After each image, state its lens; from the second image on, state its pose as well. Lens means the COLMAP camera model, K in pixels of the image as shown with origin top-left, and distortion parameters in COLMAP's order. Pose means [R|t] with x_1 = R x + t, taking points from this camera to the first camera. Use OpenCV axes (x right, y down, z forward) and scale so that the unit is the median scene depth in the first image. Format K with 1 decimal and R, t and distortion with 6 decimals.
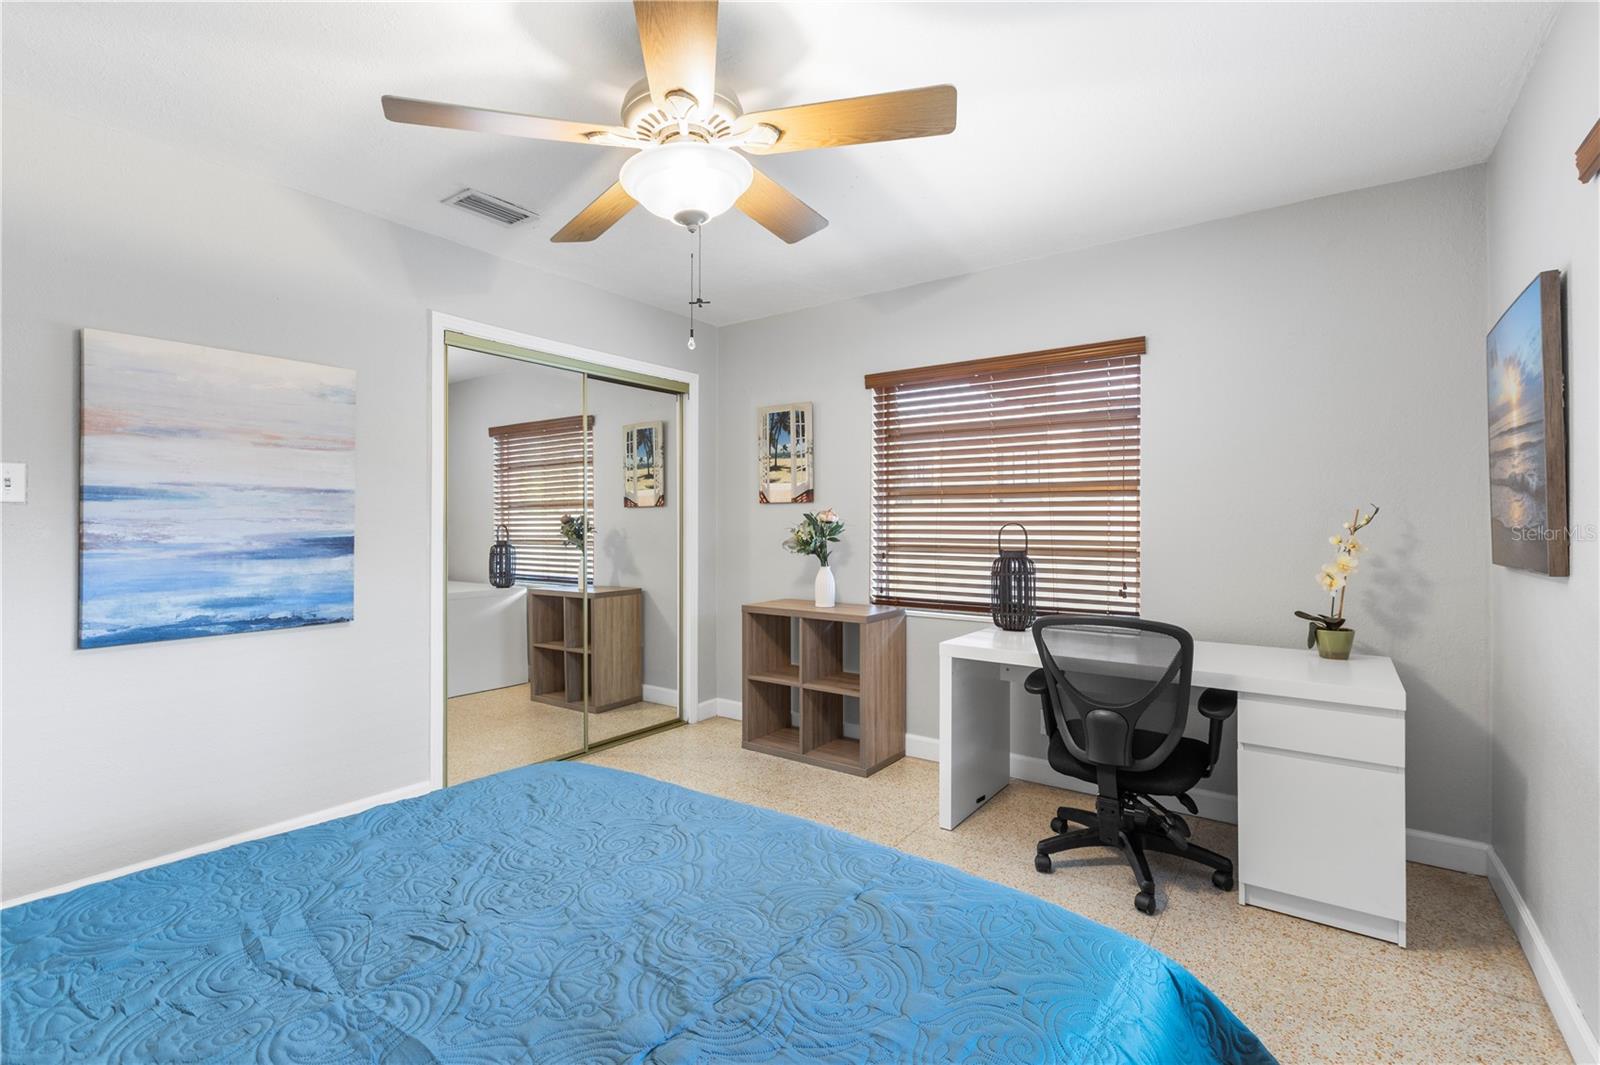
lens RADIAL K [[718.1, 0, 802.1], [0, 718.1, 530.1], [0, 0, 1]] dist [0.001230, 0.000090]
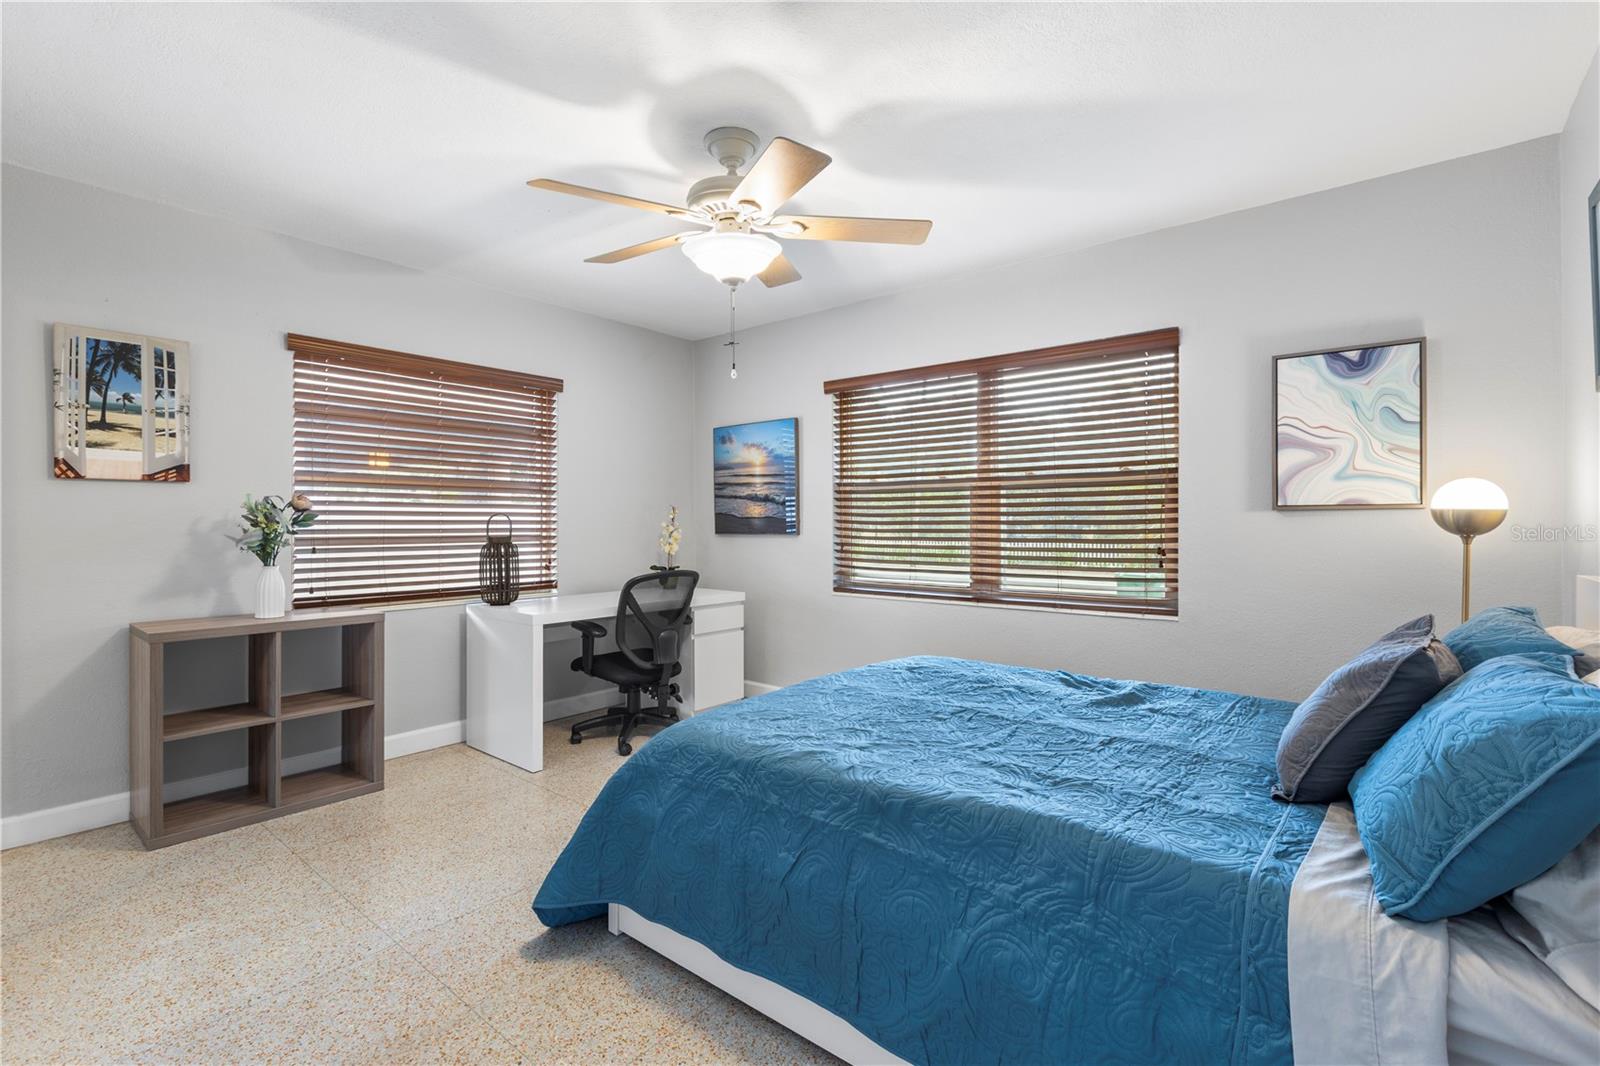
lens RADIAL K [[718.1, 0, 802.8], [0, 718.1, 525.3], [0, 0, 1]] dist [0.001230, 0.000090]
pose [[0.076033, -0.009005, 0.997065, -0.655868], [0.000907, 0.999959, 0.008962, -0.001524], [-0.997105, 0.000223, 0.076038, 0.328837]]
